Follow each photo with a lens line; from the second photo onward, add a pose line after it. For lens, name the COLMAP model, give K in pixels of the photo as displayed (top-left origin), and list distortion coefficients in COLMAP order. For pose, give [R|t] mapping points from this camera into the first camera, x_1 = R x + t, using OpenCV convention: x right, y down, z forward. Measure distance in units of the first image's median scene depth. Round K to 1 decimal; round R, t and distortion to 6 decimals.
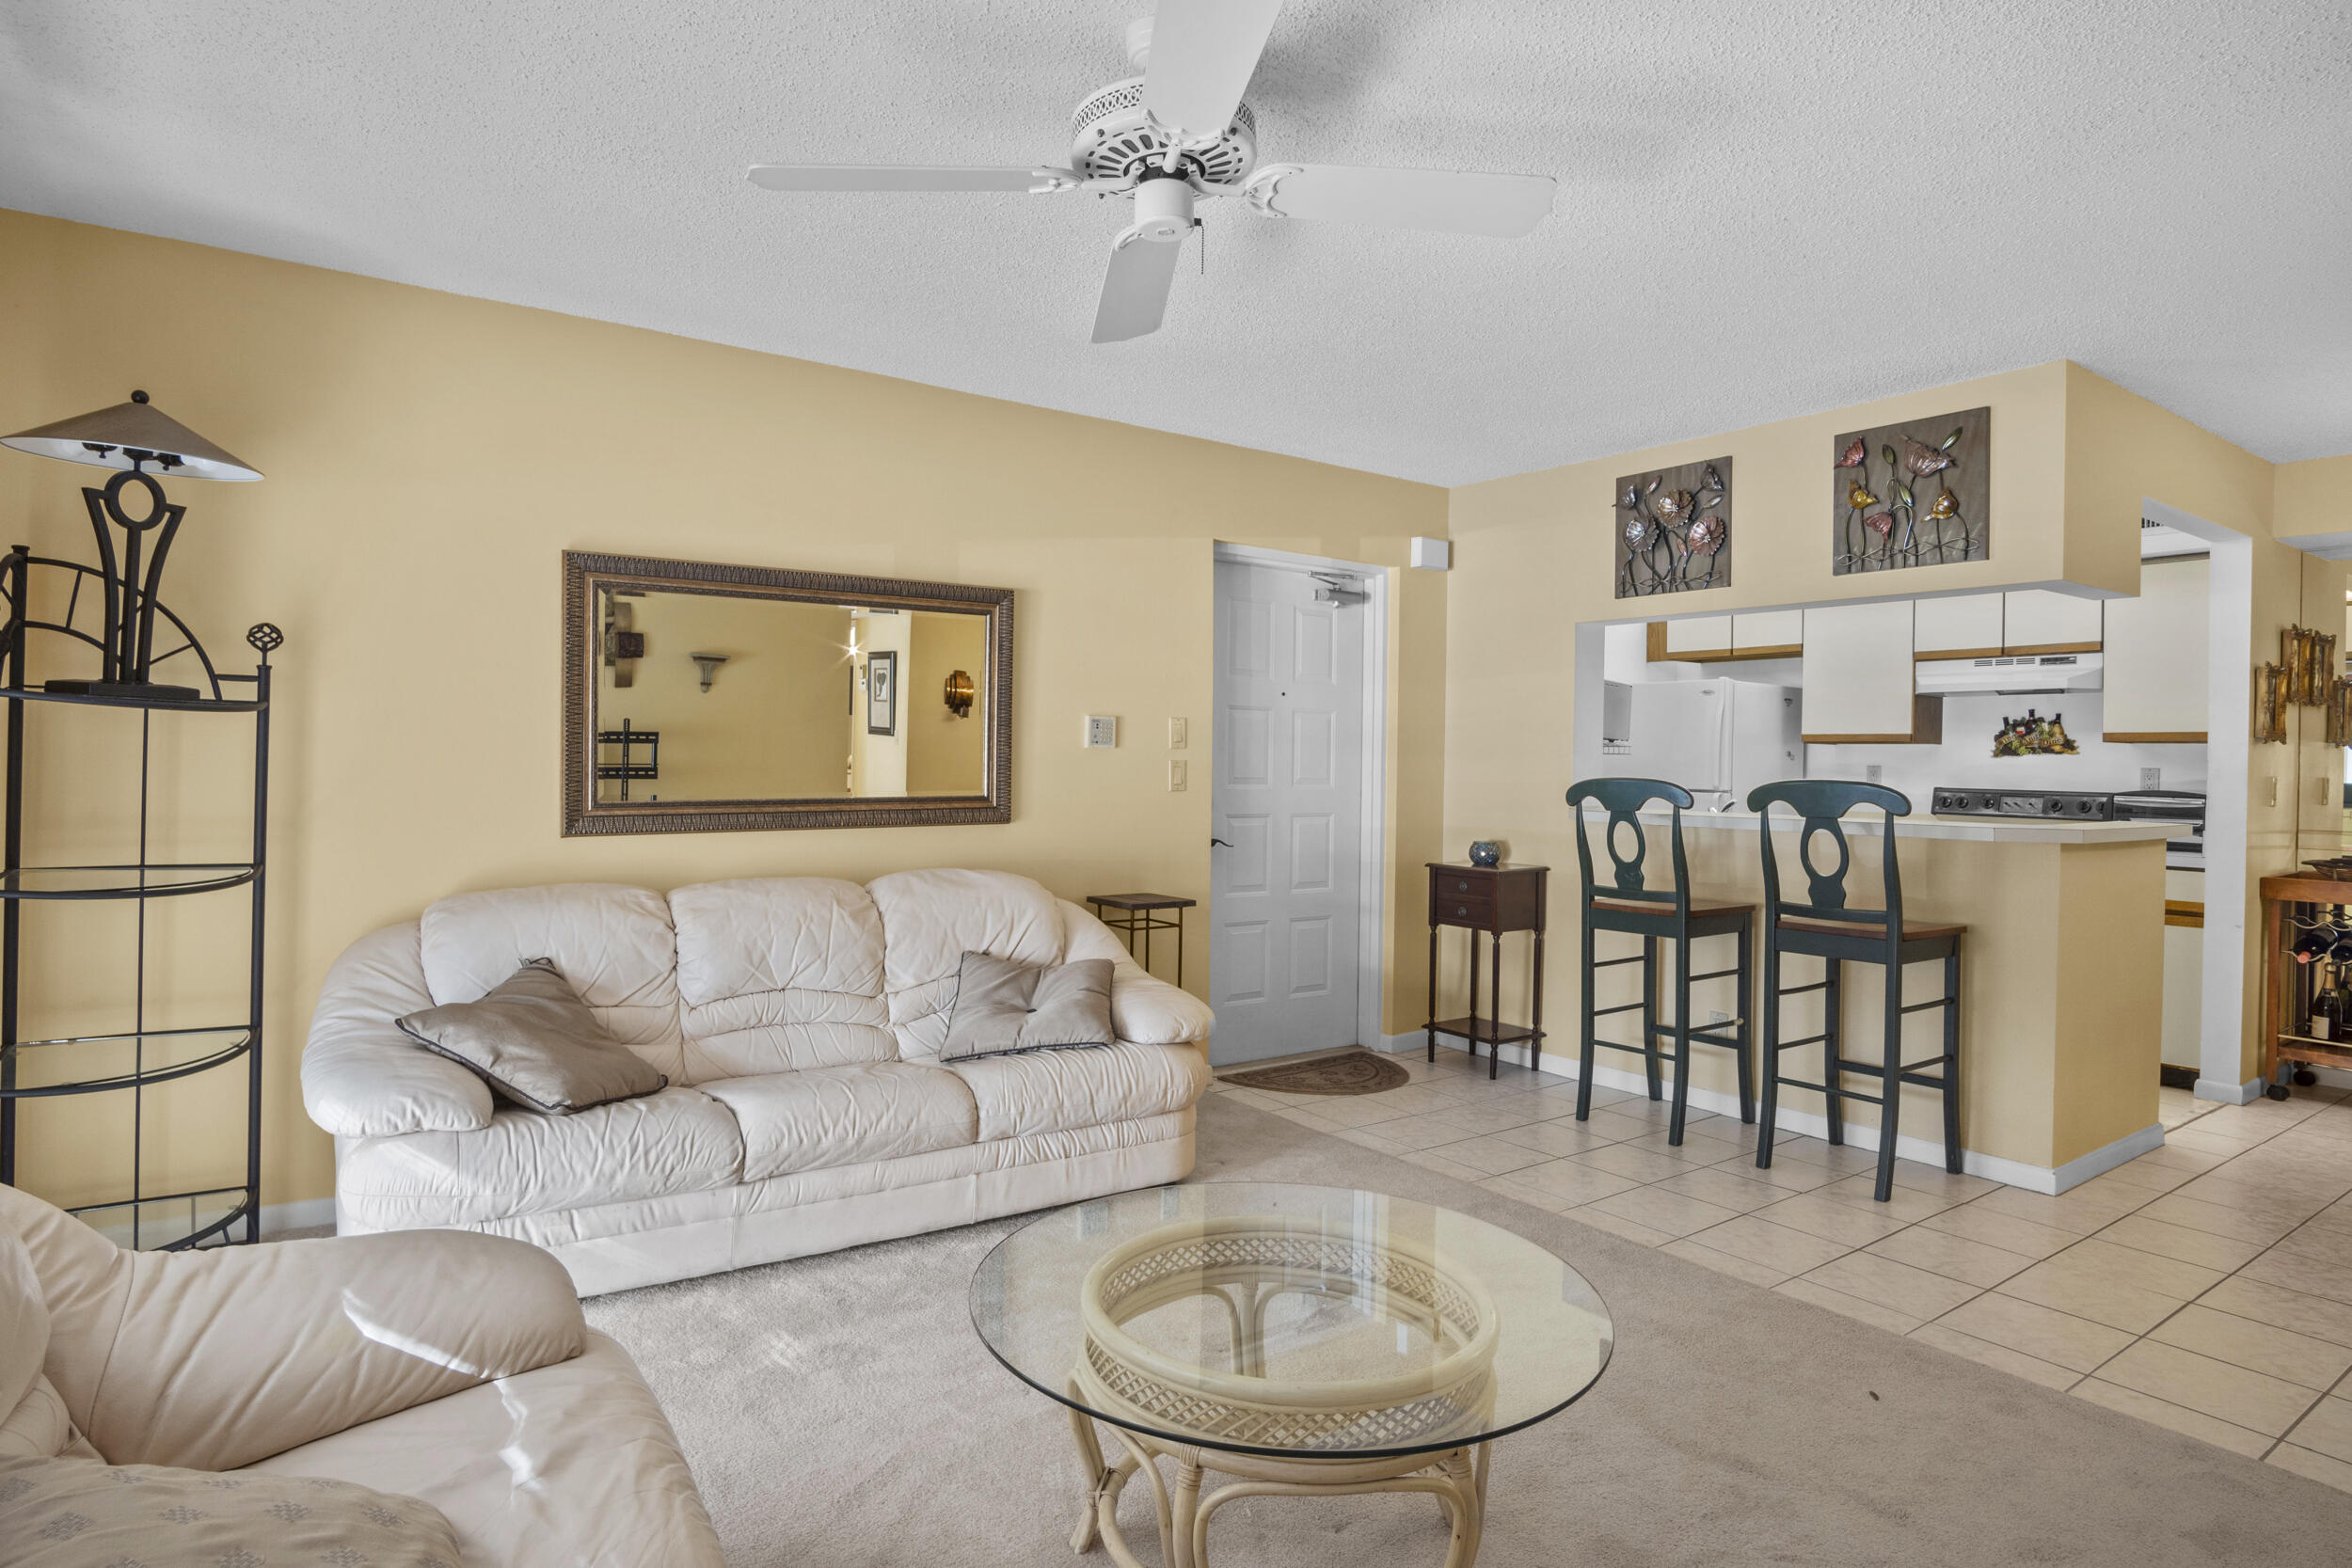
lens RADIAL K [[1274.2, 0, 1177.7], [0, 1274.2, 779.4], [0, 0, 1]] dist [-0.017400, -0.001569]
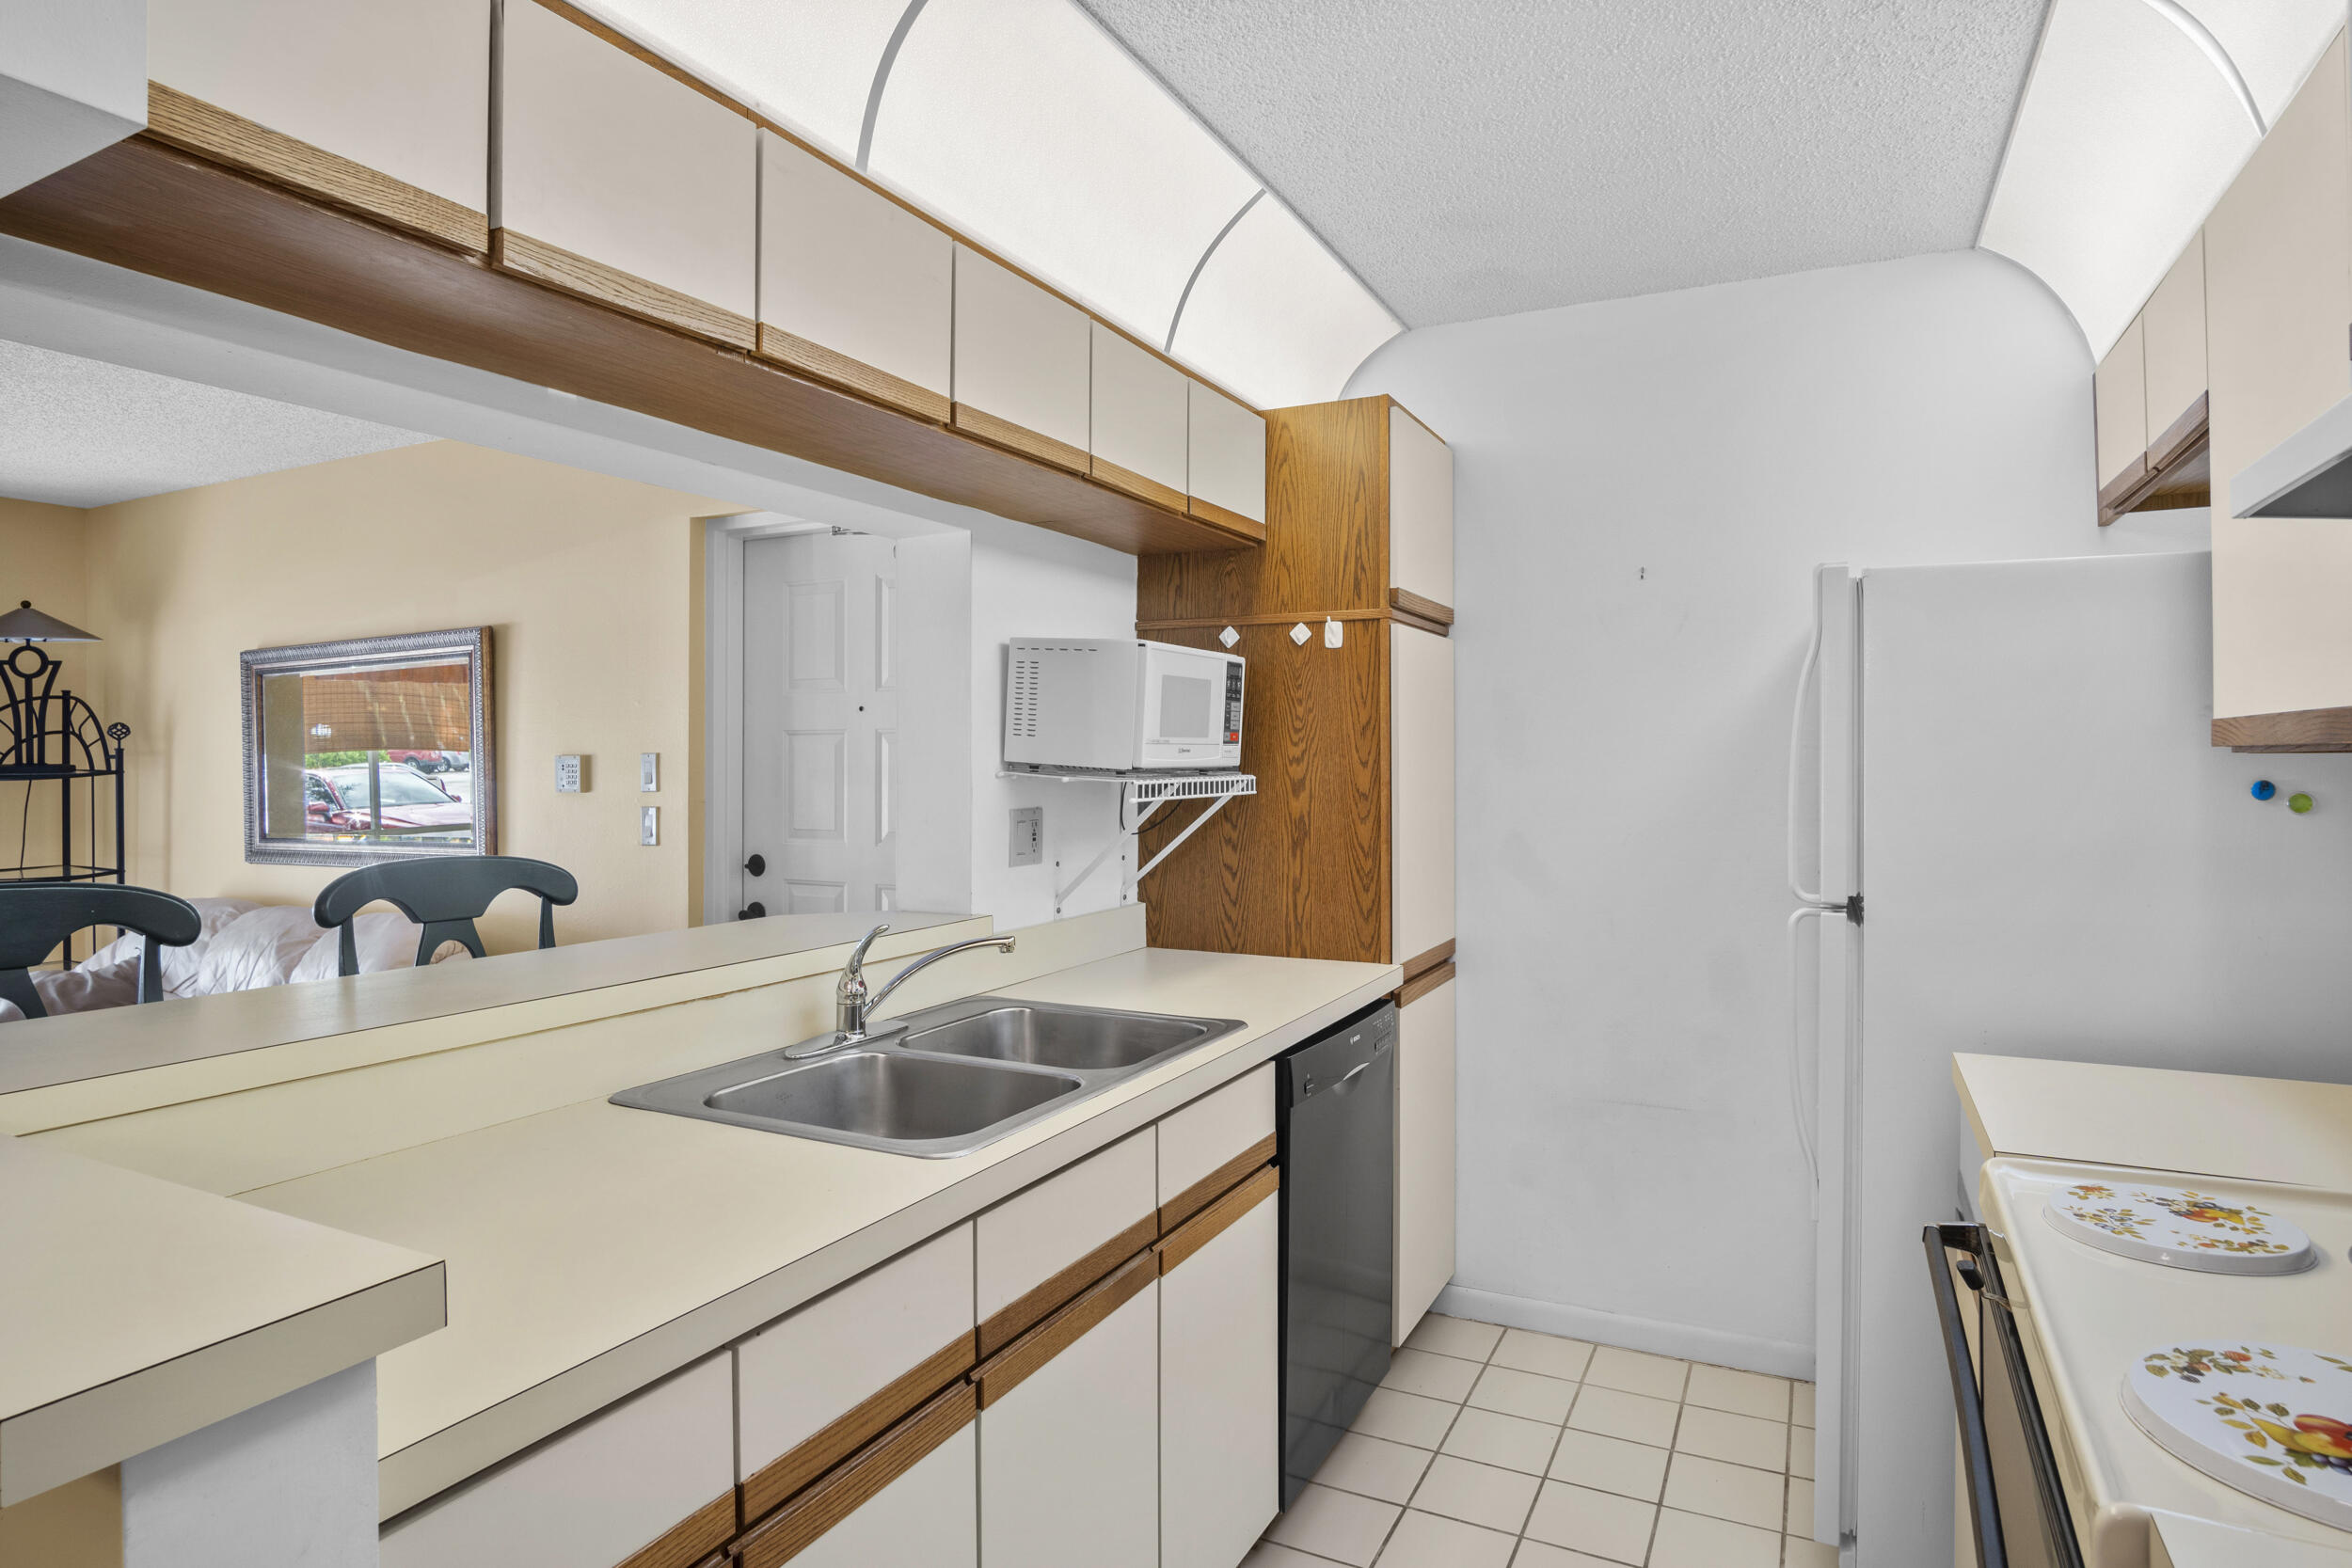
lens RADIAL K [[1274.2, 0, 1160.8], [0, 1274.2, 762.0], [0, 0, 1]] dist [-0.017400, -0.001569]
pose [[0.465644, -0.015812, -0.884831, 0.853667], [-0.002901, 0.999808, -0.019393, -0.028615], [0.884967, 0.011597, 0.465509, 0.912327]]
